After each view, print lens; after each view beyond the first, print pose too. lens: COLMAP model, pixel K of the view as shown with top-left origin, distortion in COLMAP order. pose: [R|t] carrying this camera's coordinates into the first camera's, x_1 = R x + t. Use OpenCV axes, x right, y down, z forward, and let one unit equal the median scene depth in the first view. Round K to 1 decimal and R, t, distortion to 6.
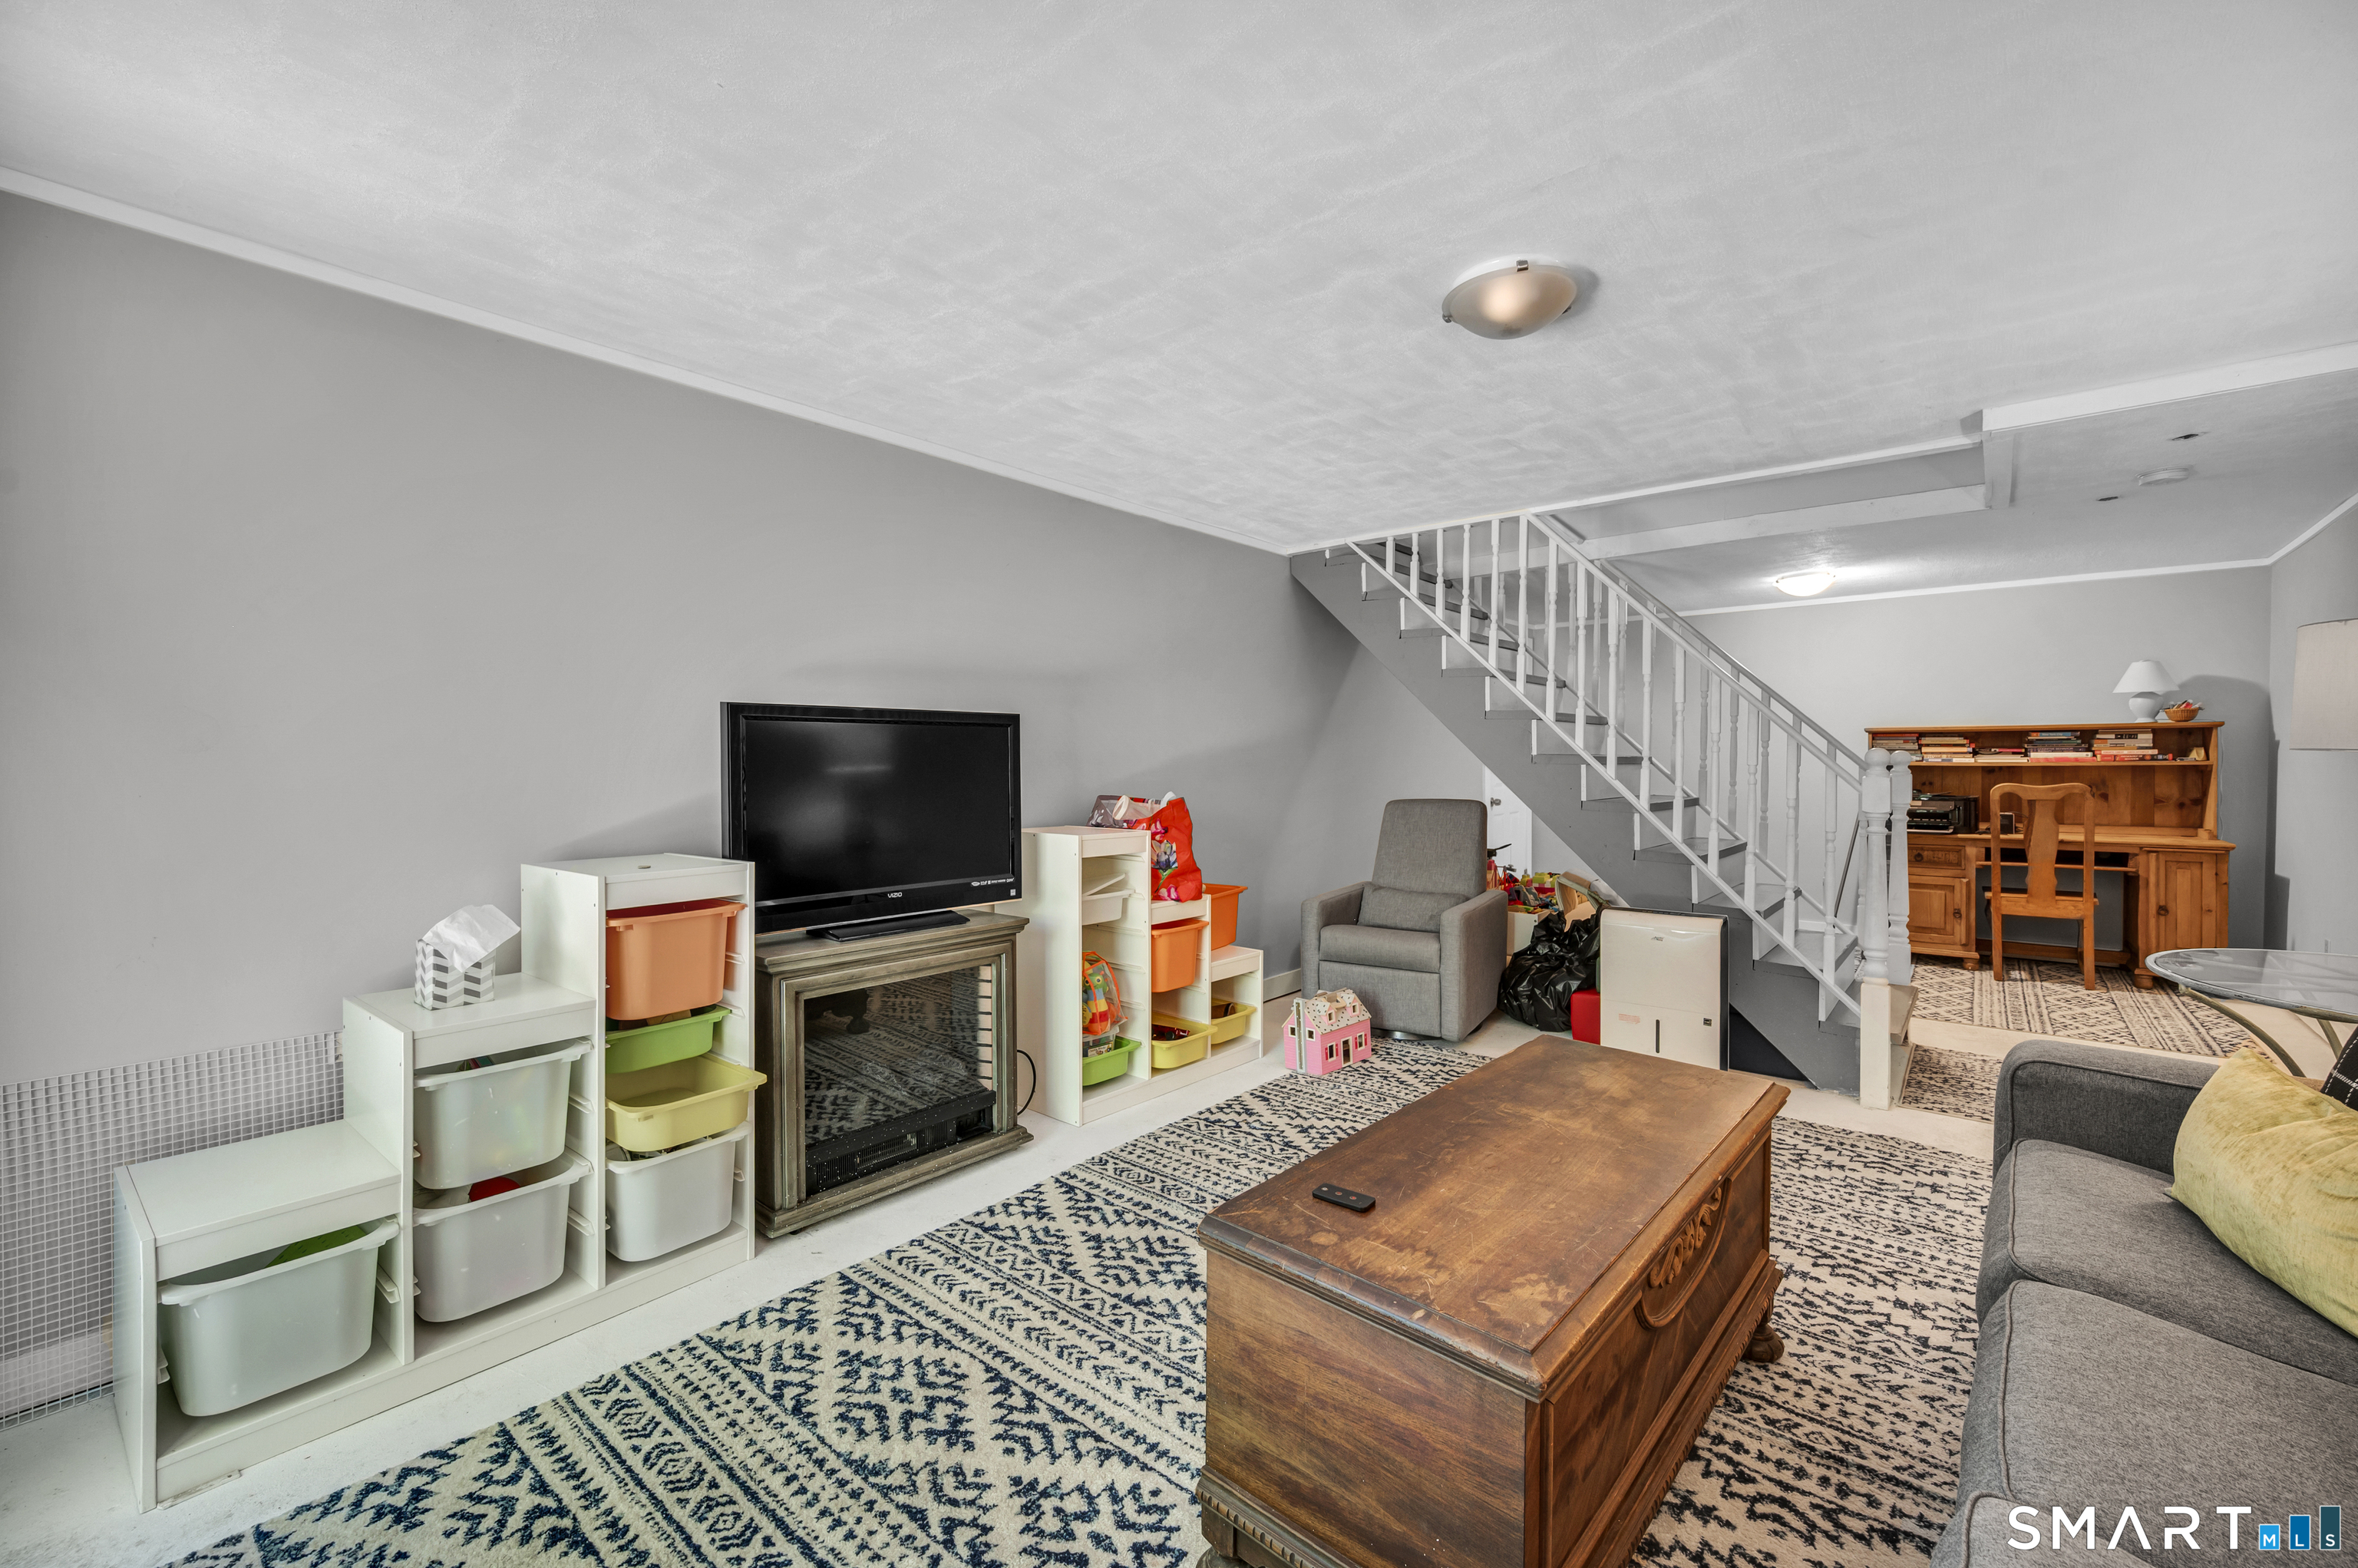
lens RADIAL K [[970.5, 0, 1181.4], [0, 970.5, 795.5], [0, 0, 1]] dist [0.015134, -0.000004]
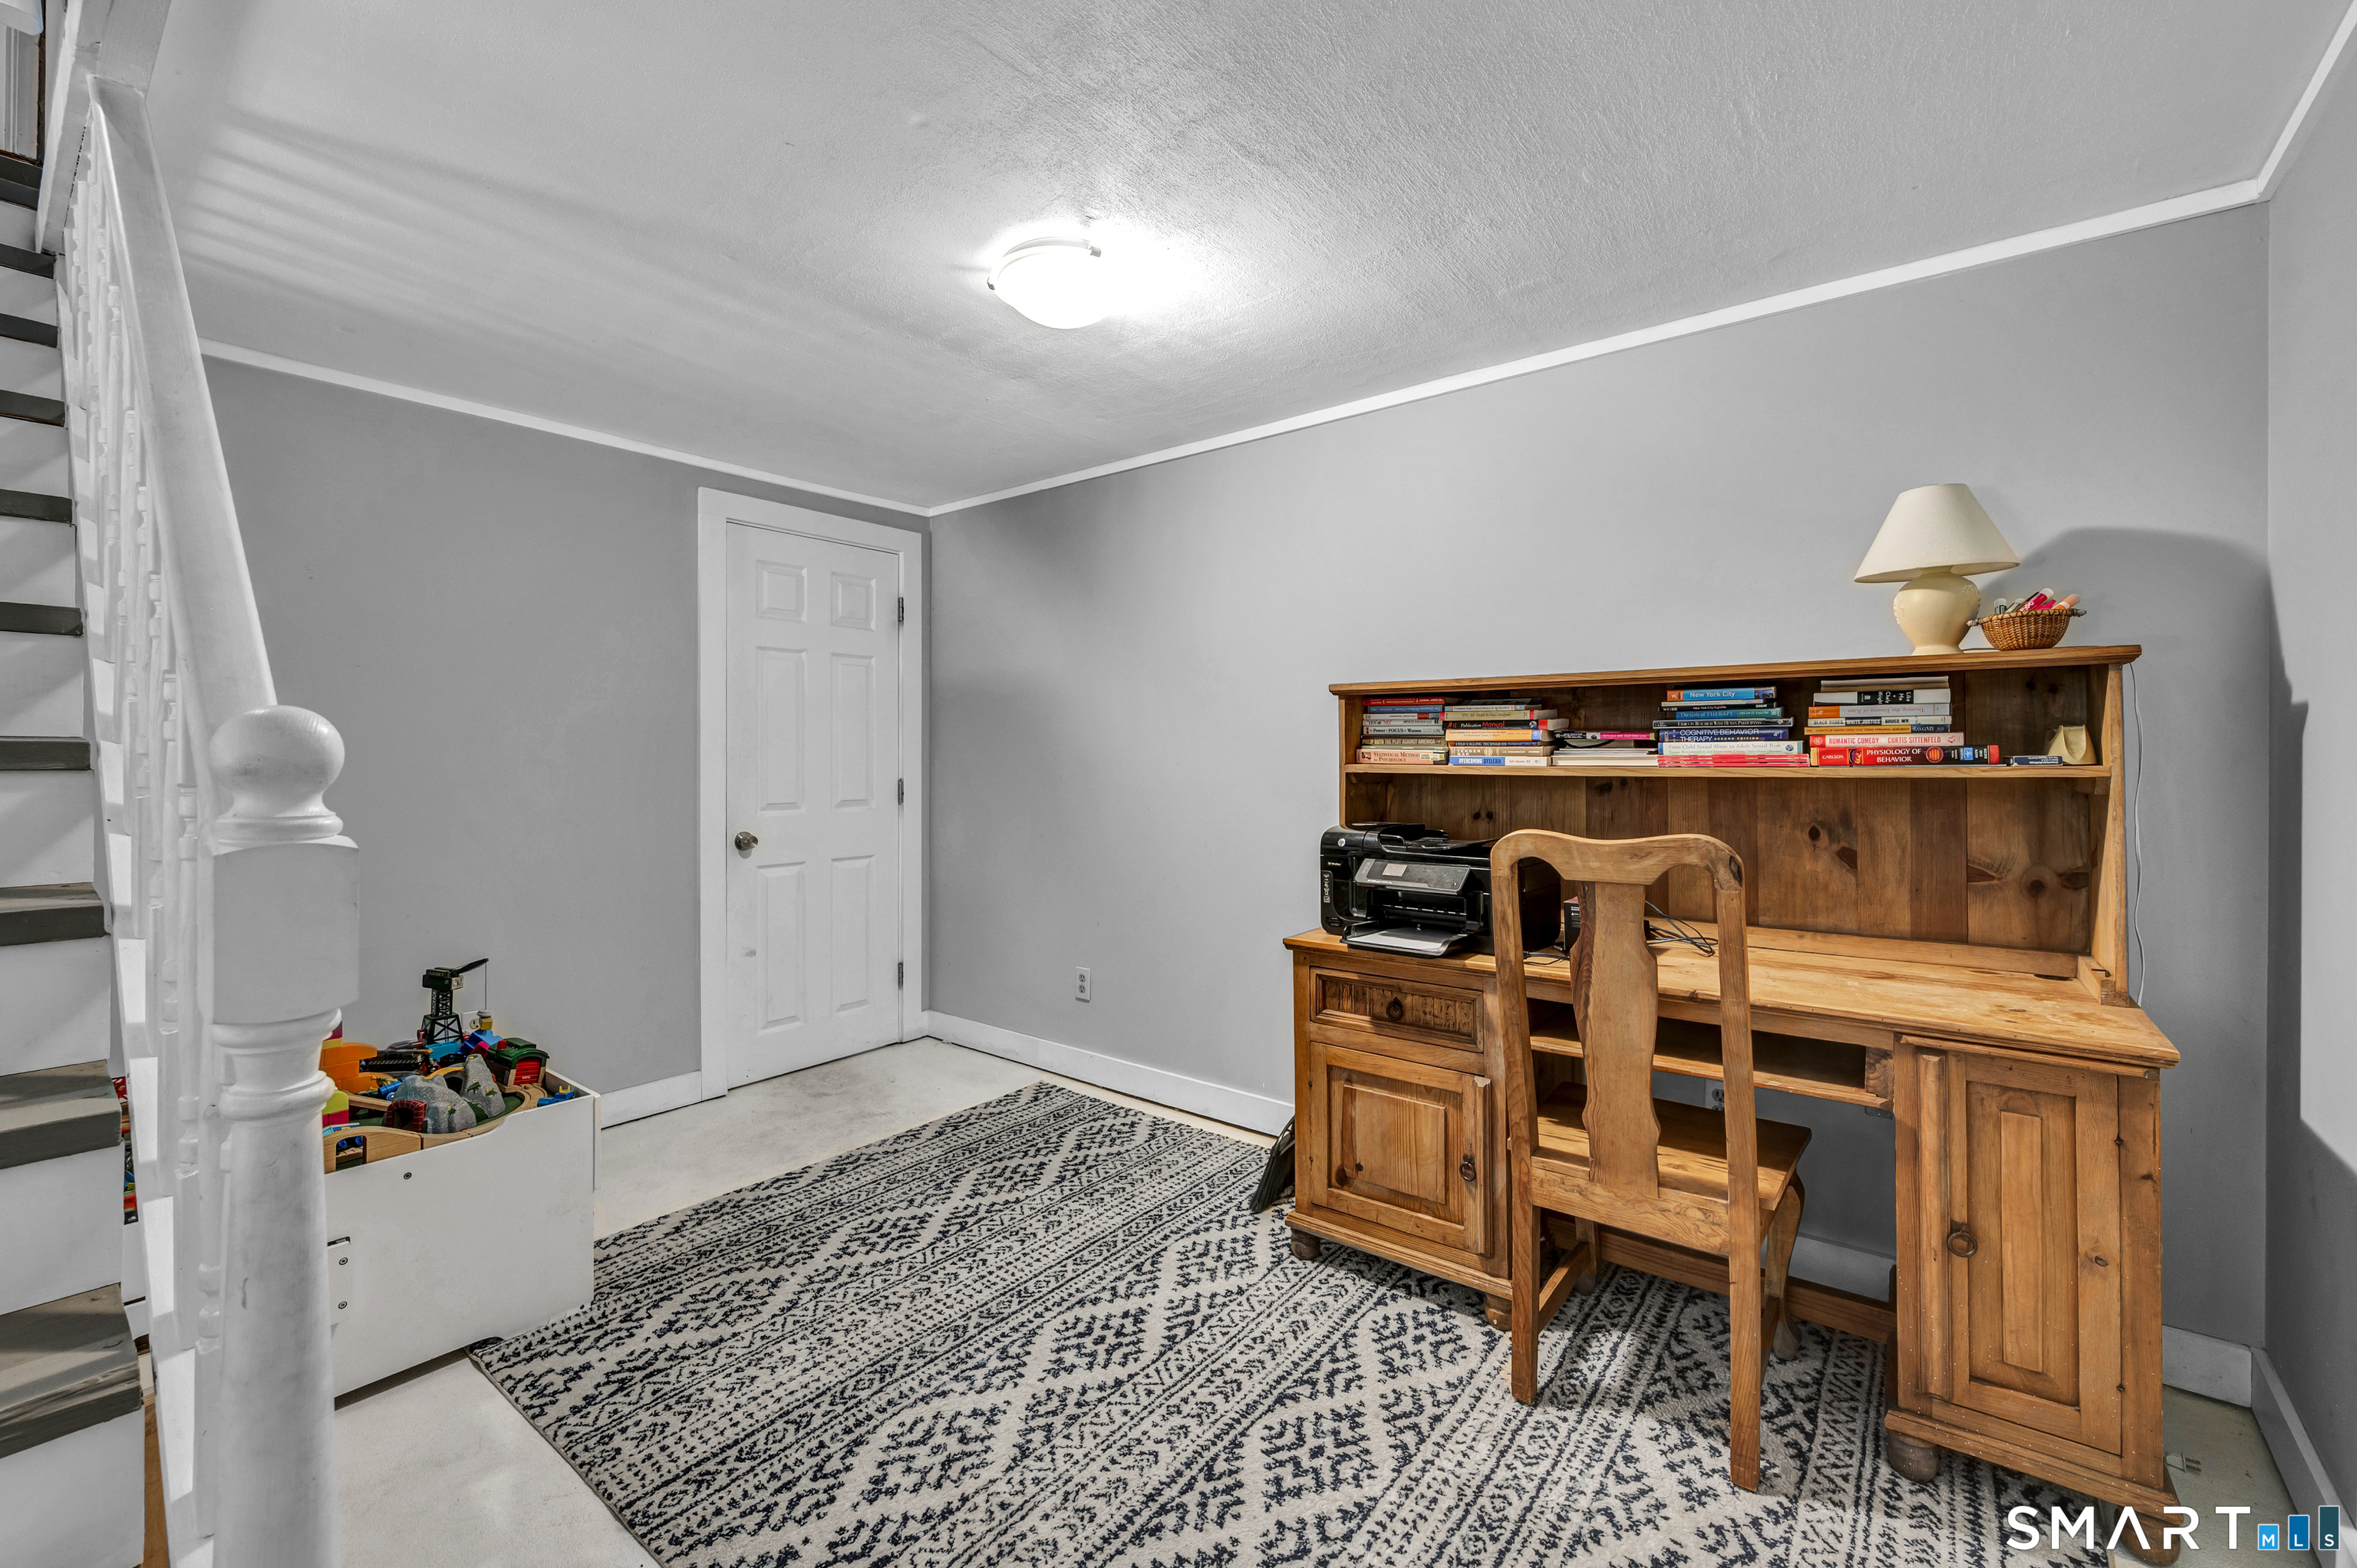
lens RADIAL K [[954.2, 0, 1178.5], [0, 954.2, 784.0], [0, 0, 1]] dist [-0.000944, -0.000330]
pose [[0.999908, 0.005303, 0.012455, 0.725523], [-0.005140, 0.999901, -0.013092, -0.023106], [-0.012523, 0.013027, 0.999837, 0.681587]]
